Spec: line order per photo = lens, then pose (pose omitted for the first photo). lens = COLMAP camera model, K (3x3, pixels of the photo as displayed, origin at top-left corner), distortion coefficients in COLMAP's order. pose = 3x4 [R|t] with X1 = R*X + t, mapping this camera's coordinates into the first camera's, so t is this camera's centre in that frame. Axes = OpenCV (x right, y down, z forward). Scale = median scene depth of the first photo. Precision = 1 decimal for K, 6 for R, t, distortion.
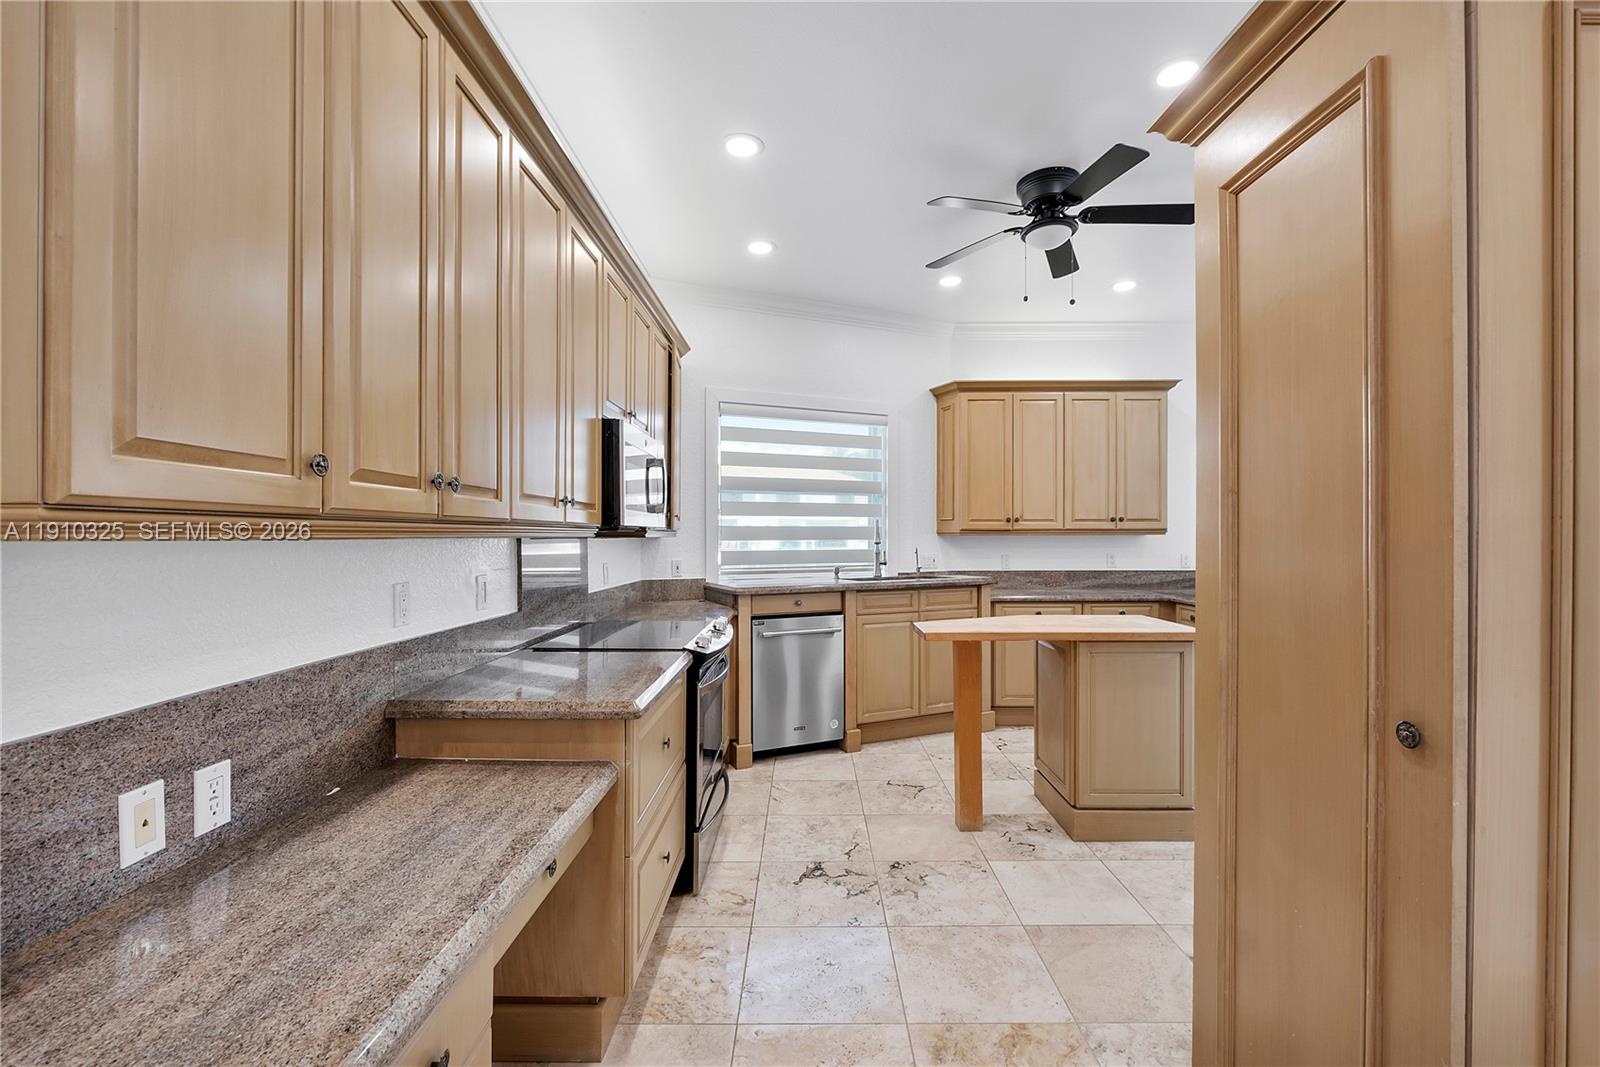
lens RADIAL K [[677.7, 0, 800.5], [0, 677.7, 527.3], [0, 0, 1]] dist [-0.002693, -0.000007]
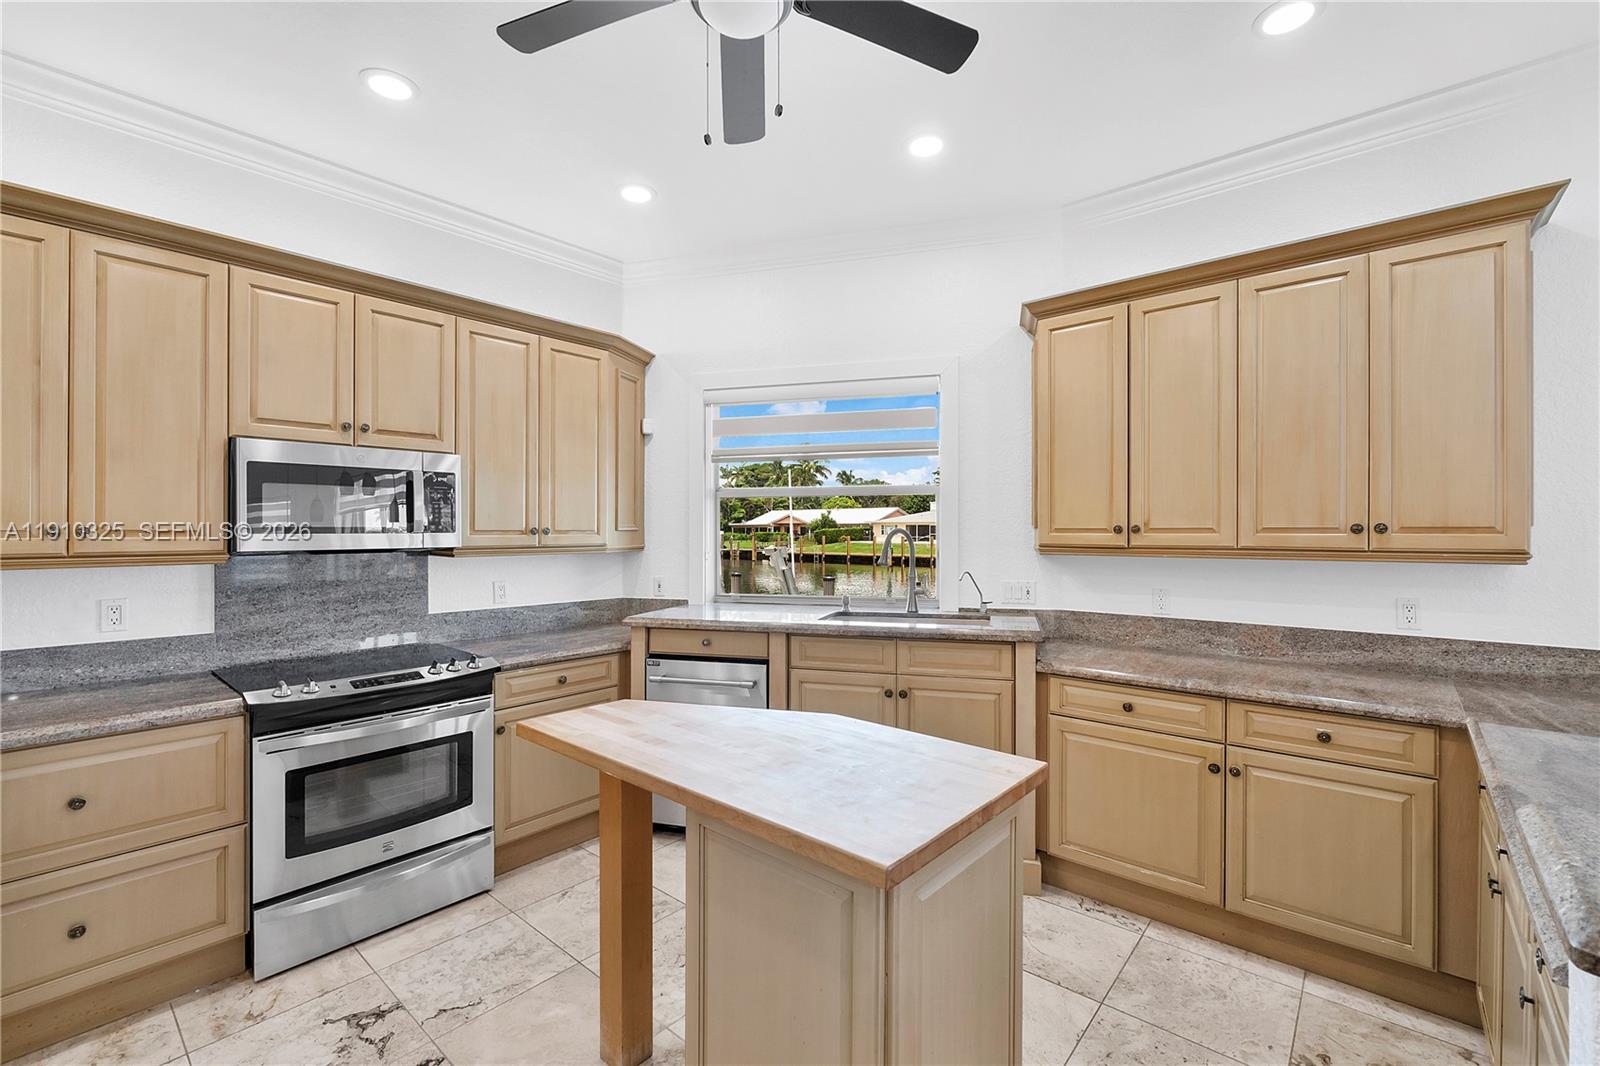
lens RADIAL K [[677.7, 0, 800.5], [0, 677.7, 526.8], [0, 0, 1]] dist [-0.002693, -0.000007]
pose [[0.766514, -0.002051, -0.642225, 0.497198], [0.006220, 0.999972, 0.004230, -0.018256], [0.642198, -0.007237, 0.766505, 0.424605]]
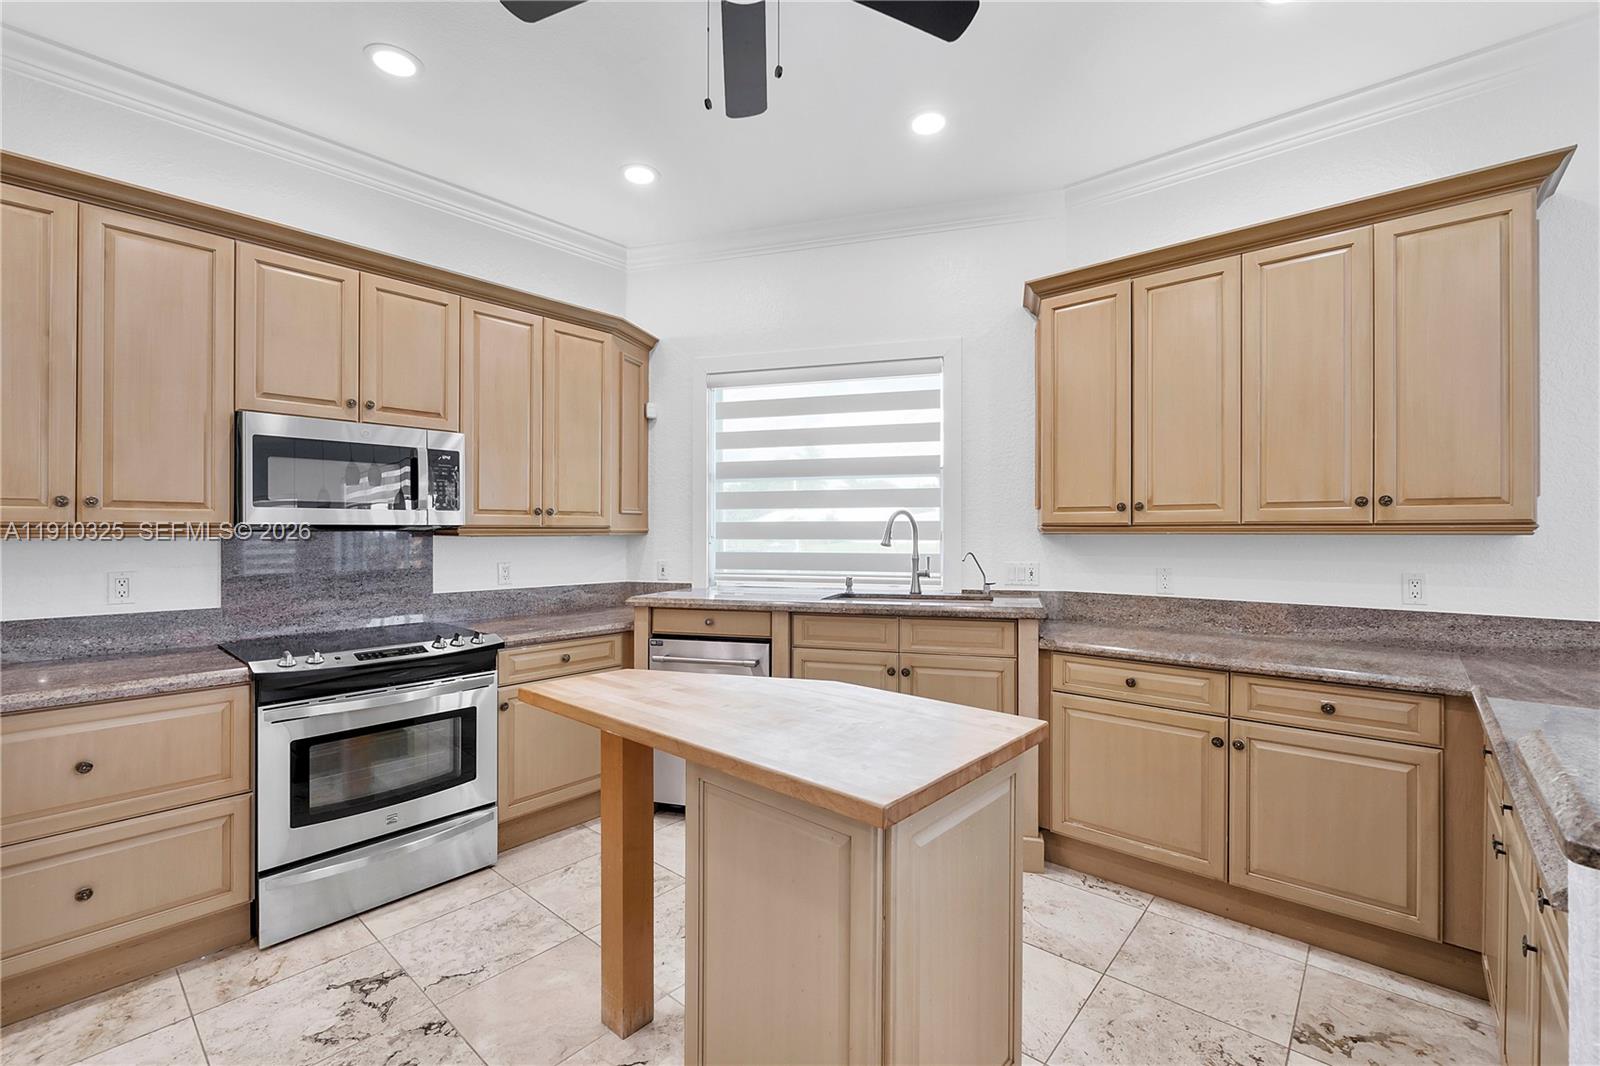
lens RADIAL K [[677.7, 0, 800.5], [0, 677.7, 526.8], [0, 0, 1]] dist [-0.002693, -0.000007]
pose [[0.761385, -0.002564, -0.648295, 0.499597], [0.006098, 0.999976, 0.003208, 0.002174], [0.648272, -0.006396, 0.761382, 0.425808]]
